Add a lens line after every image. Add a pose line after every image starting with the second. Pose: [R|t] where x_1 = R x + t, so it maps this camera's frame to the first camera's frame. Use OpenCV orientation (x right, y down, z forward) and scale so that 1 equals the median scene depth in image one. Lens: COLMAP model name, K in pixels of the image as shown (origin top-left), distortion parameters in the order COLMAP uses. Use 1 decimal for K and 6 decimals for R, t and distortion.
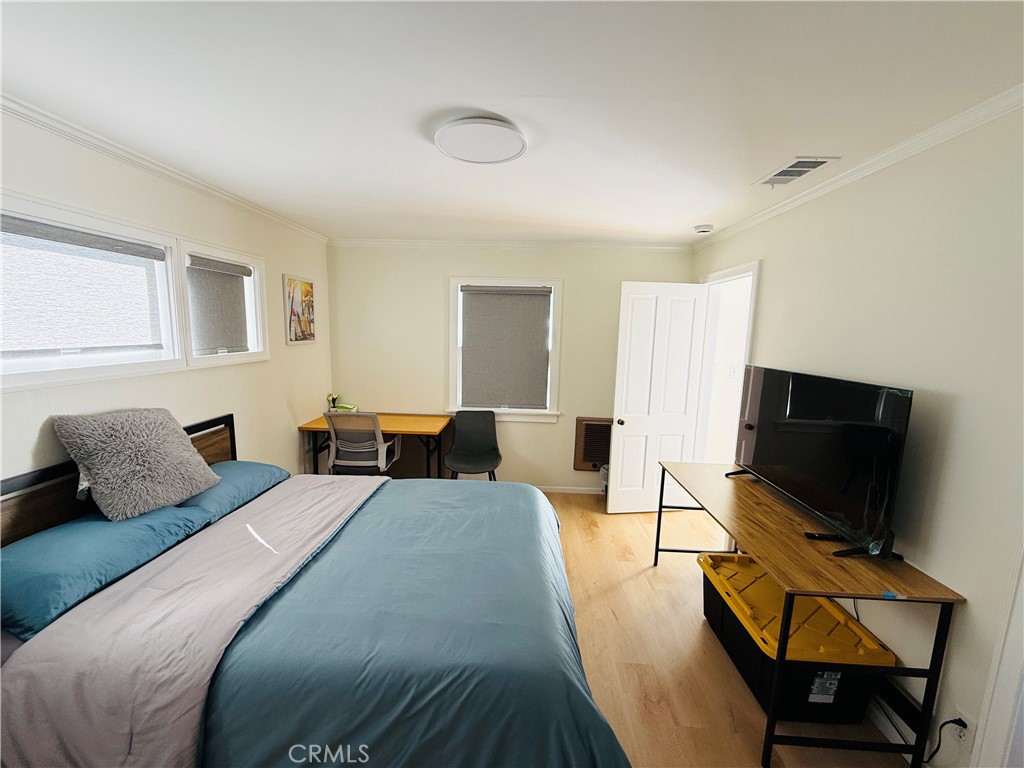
lens RADIAL K [[410.3, 0, 510.5], [0, 410.3, 386.4], [0, 0, 1]] dist [-0.000331, 0.000552]
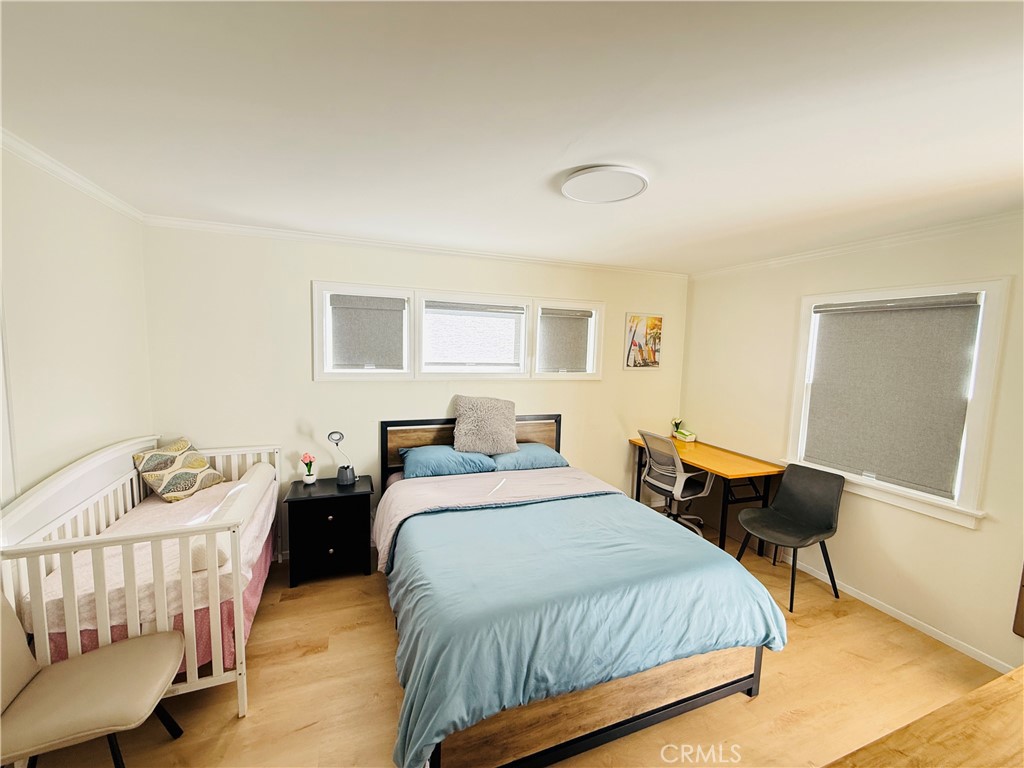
lens RADIAL K [[410.3, 0, 506.8], [0, 410.3, 383.4], [0, 0, 1]] dist [-0.000331, 0.000552]
pose [[0.389523, 0.071887, -0.918207, 0.422531], [-0.149846, 0.988613, 0.013832, -0.024204], [0.908745, 0.132202, 0.395859, 0.193424]]
